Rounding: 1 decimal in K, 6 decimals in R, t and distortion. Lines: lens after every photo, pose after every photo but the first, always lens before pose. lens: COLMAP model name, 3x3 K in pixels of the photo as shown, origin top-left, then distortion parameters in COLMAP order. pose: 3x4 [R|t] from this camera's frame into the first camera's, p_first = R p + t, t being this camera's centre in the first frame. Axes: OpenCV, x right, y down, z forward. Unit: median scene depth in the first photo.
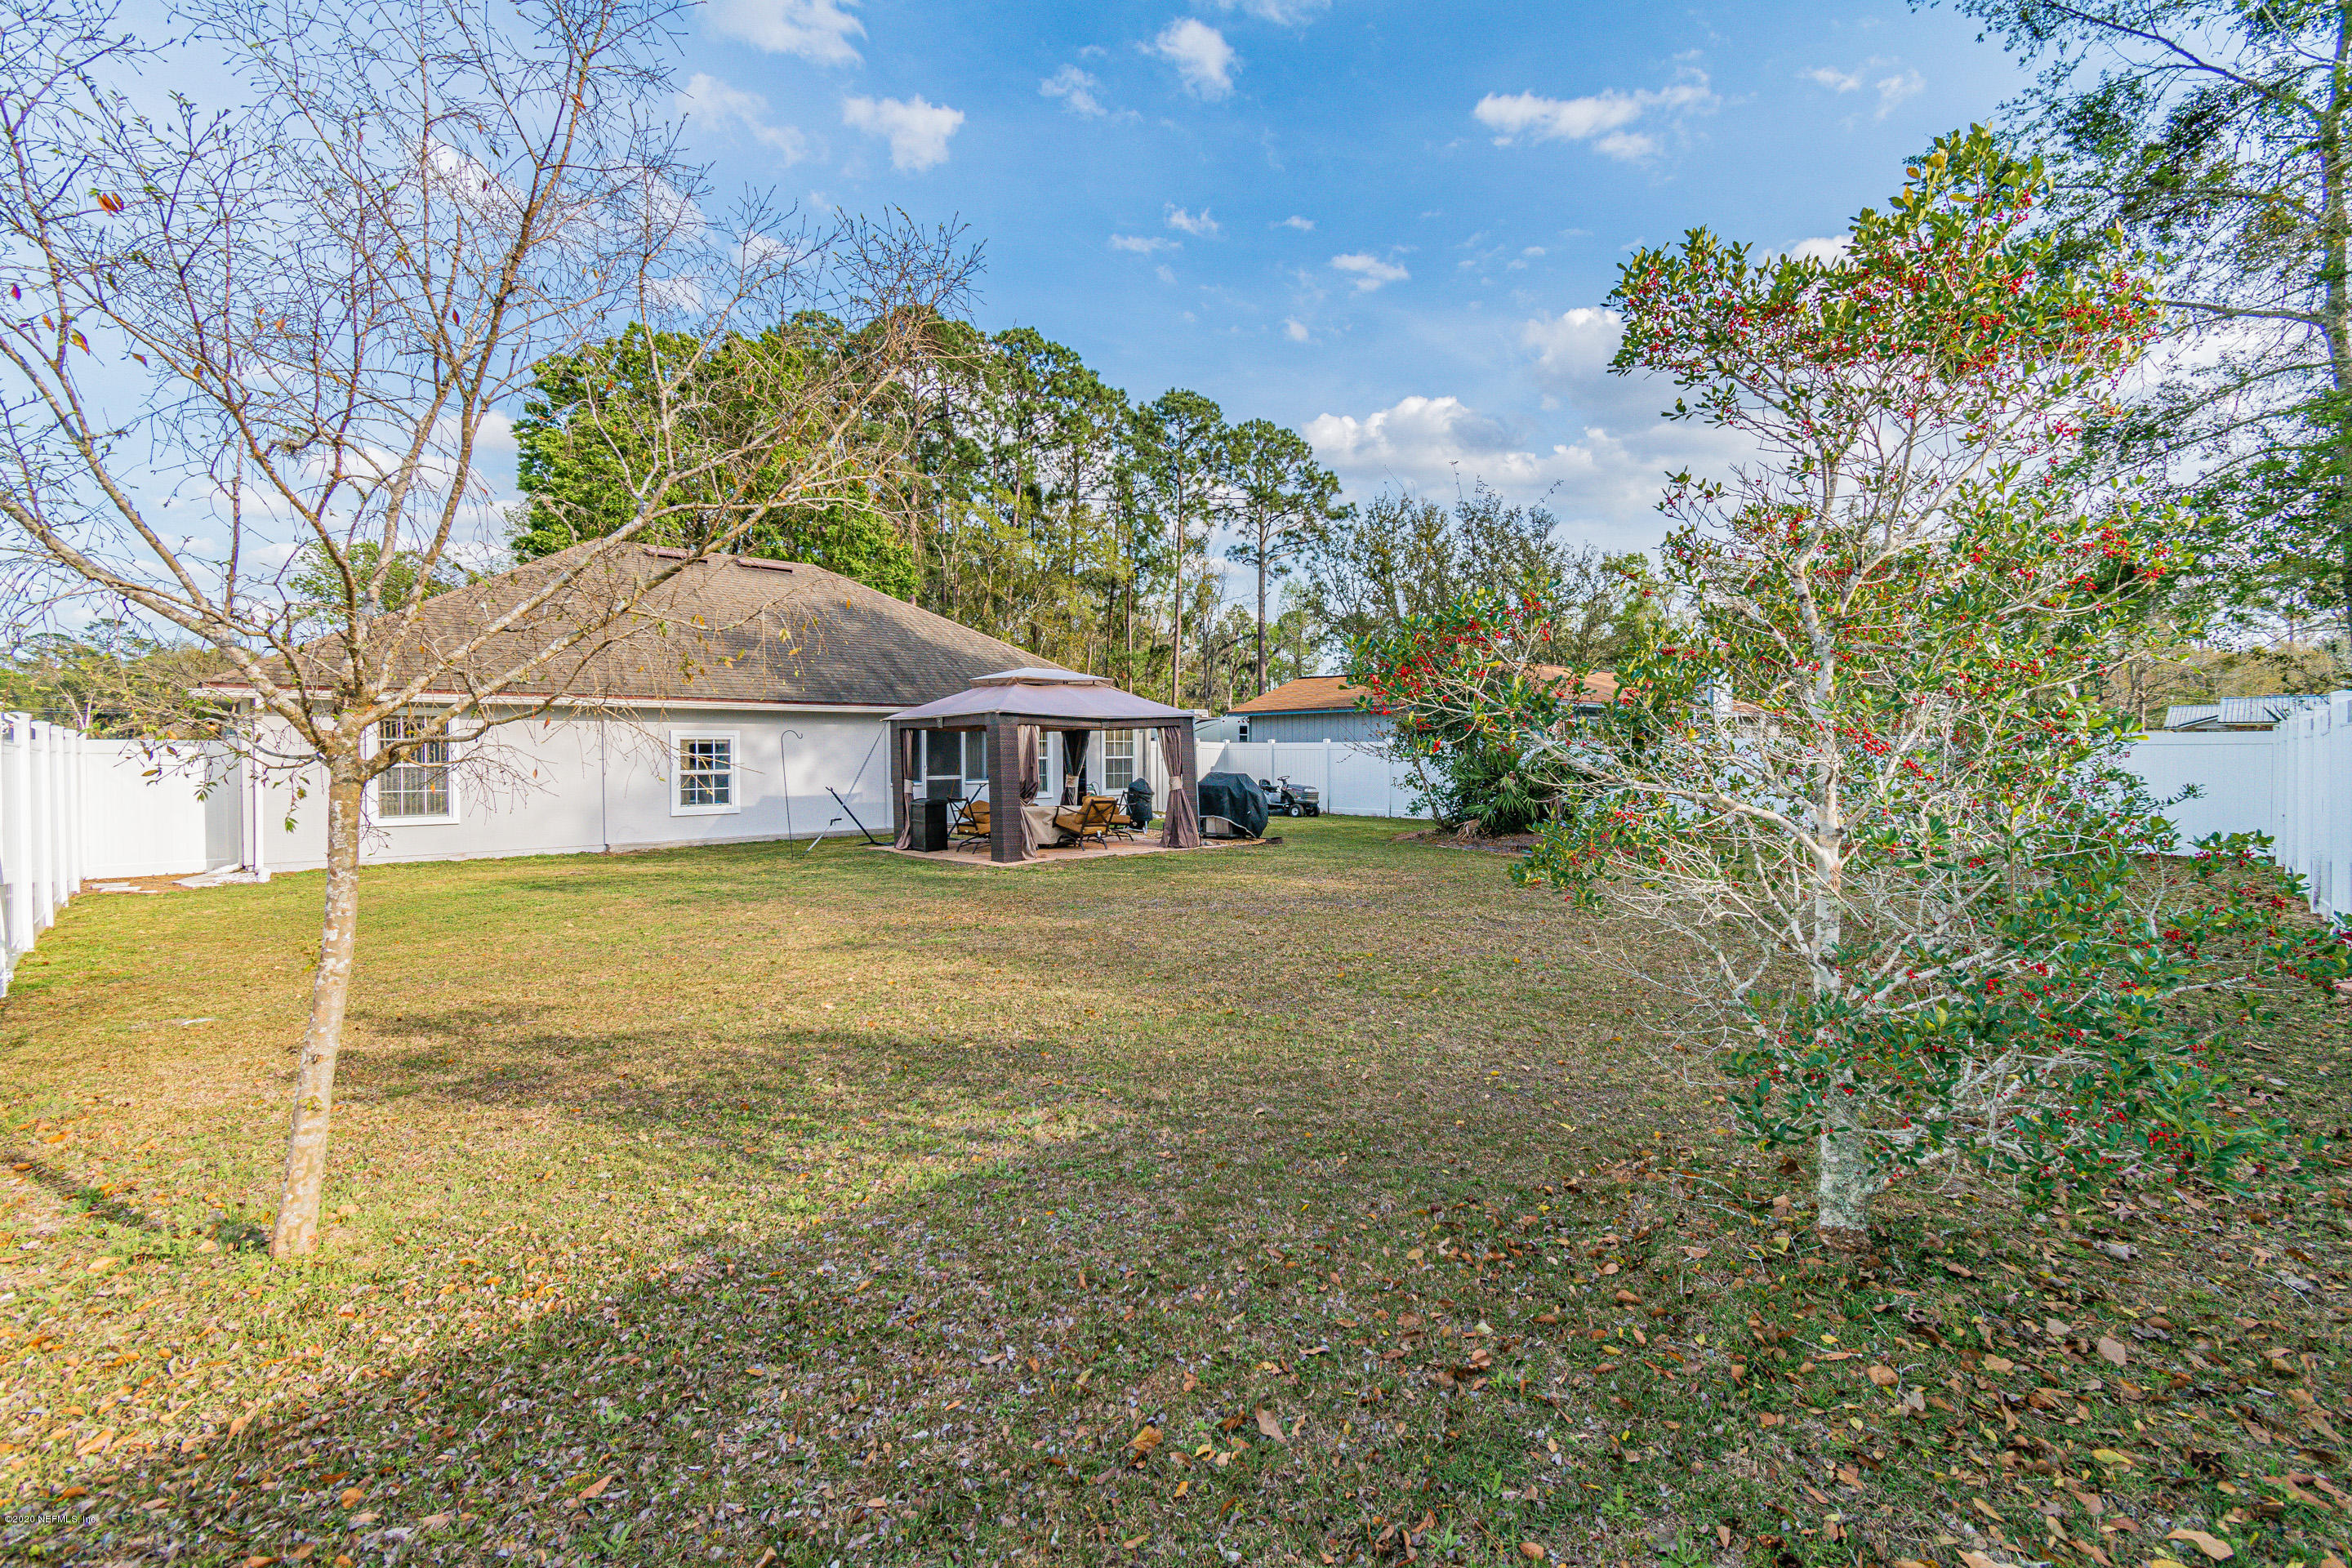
lens RADIAL K [[1047.2, 0, 1164.1], [0, 1047.2, 724.4], [0, 0, 1]] dist [0.002204, 0.000124]
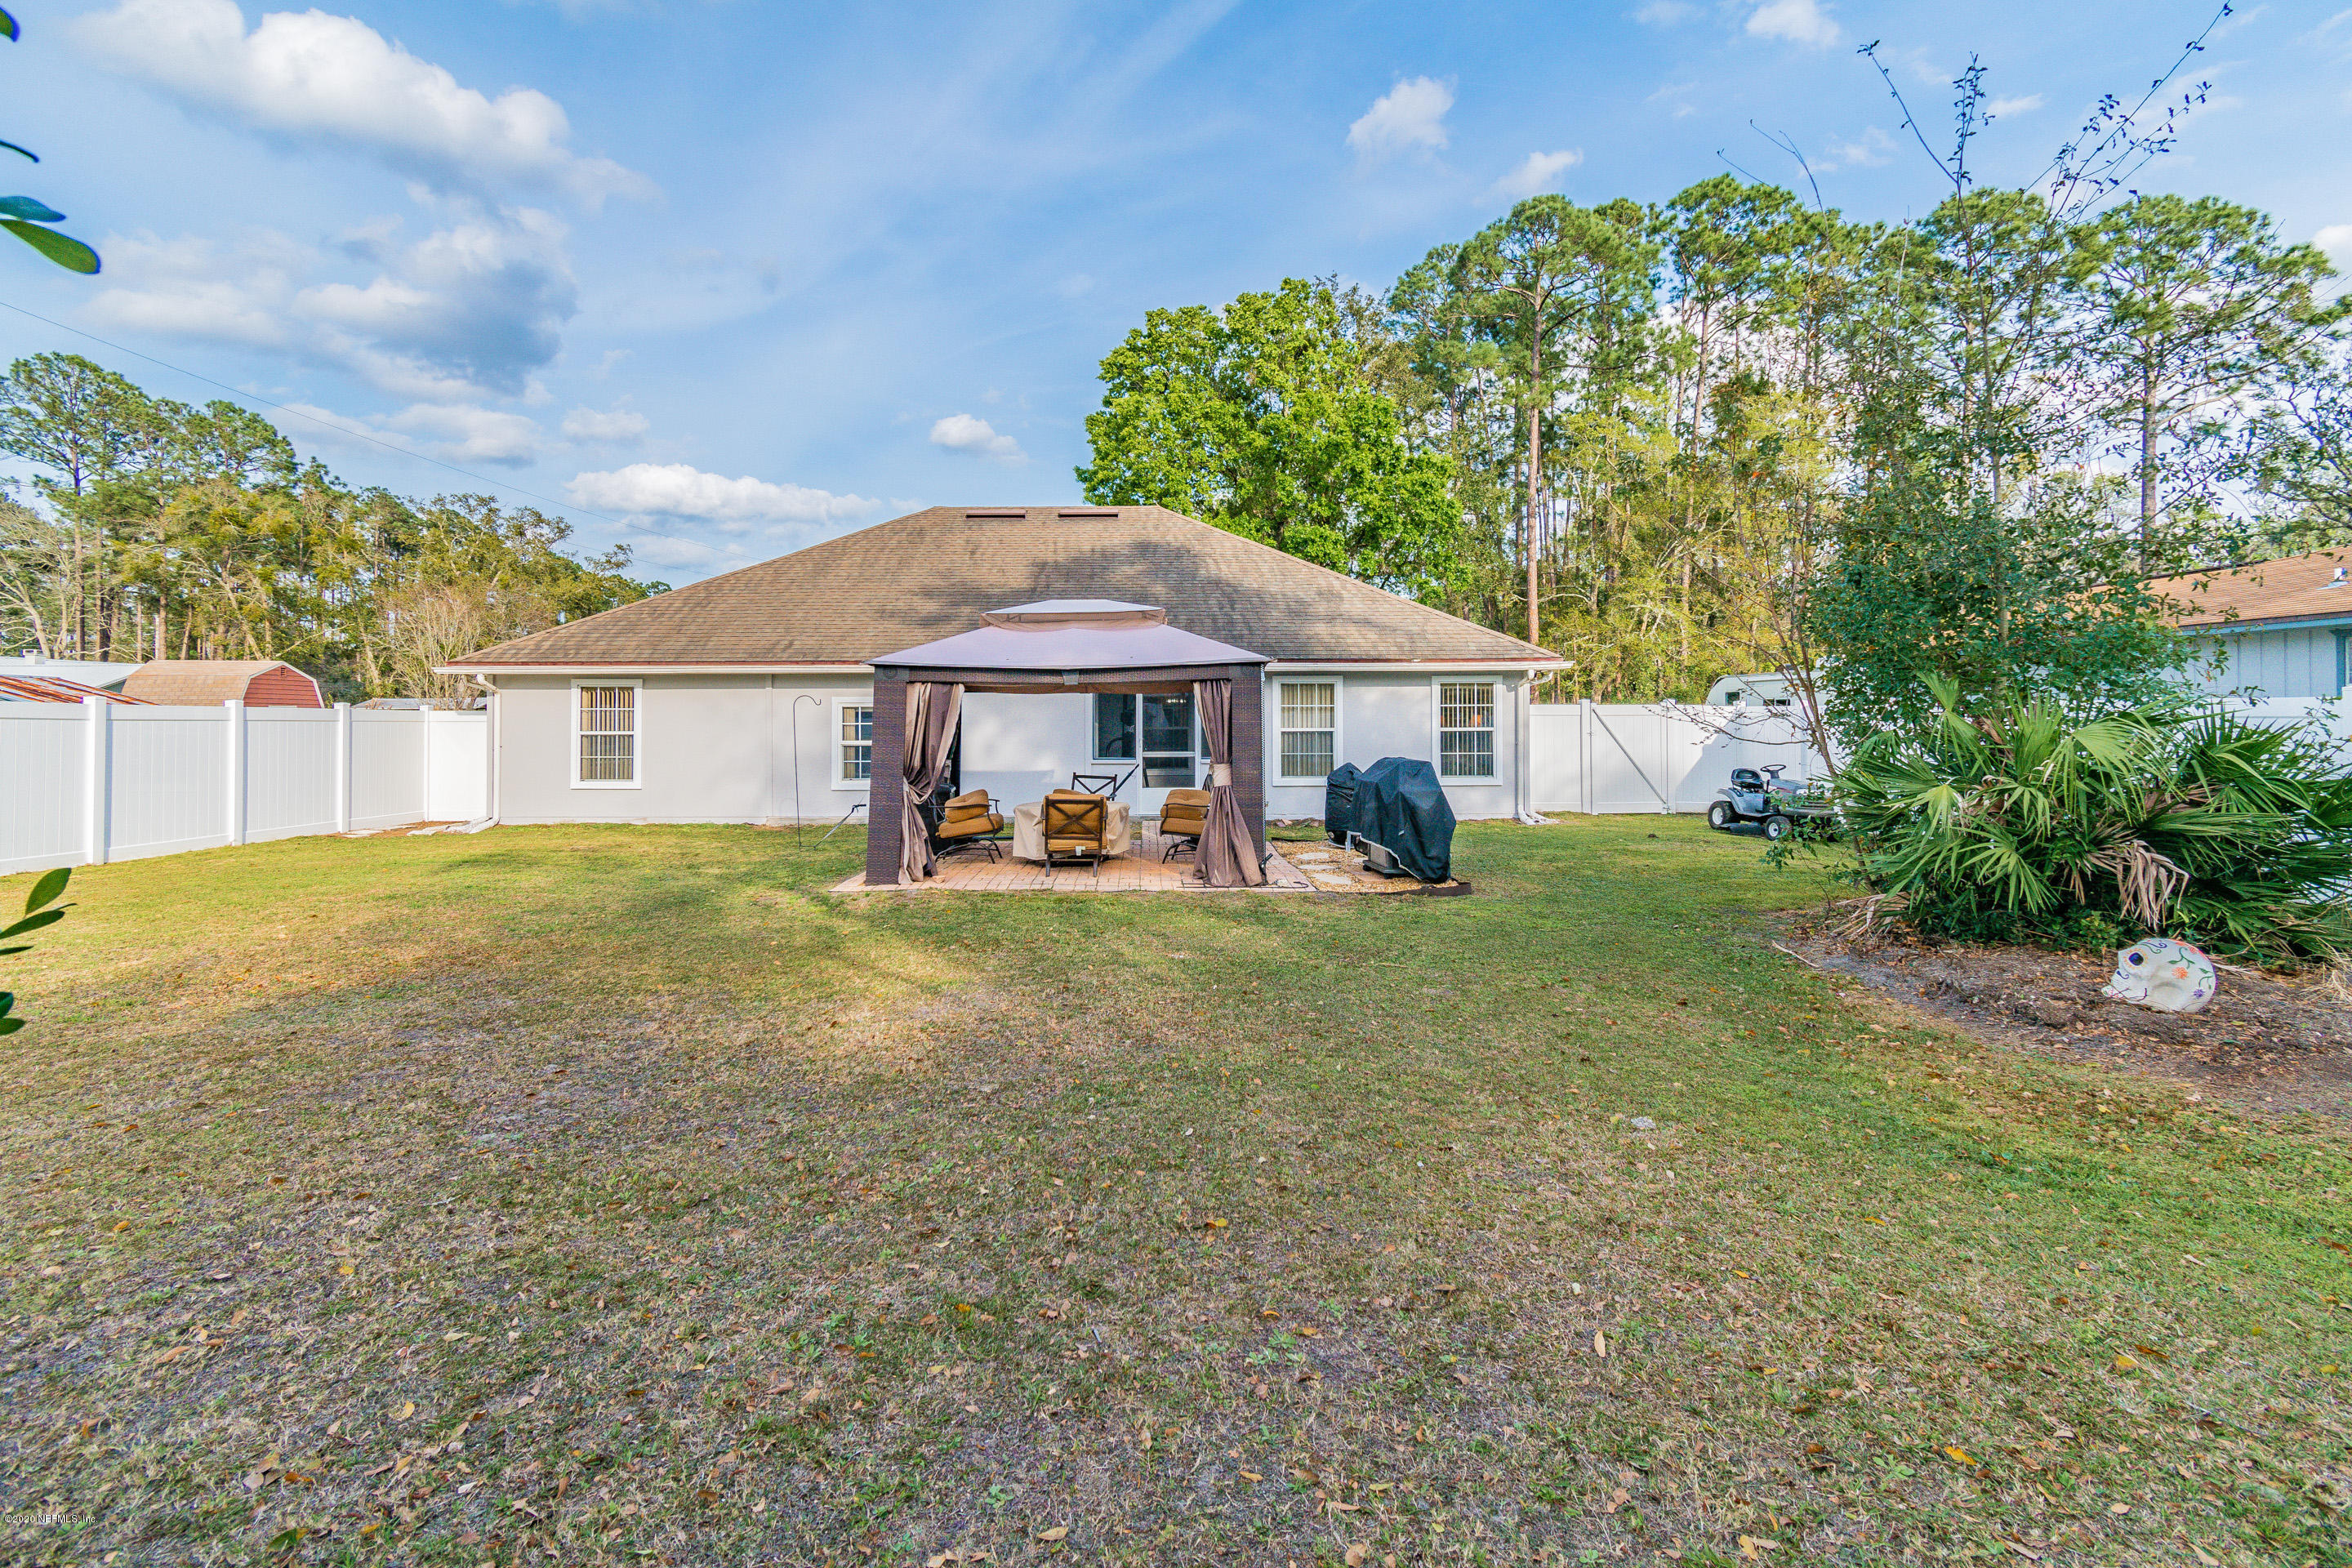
lens RADIAL K [[1047.2, 0, 1164.1], [0, 1047.2, 724.4], [0, 0, 1]] dist [0.002204, 0.000124]
pose [[0.738142, 0.005589, -0.674622, 0.311785], [0.016584, 0.999513, 0.026426, 0.008434], [0.674442, -0.030694, 0.737690, 0.435868]]
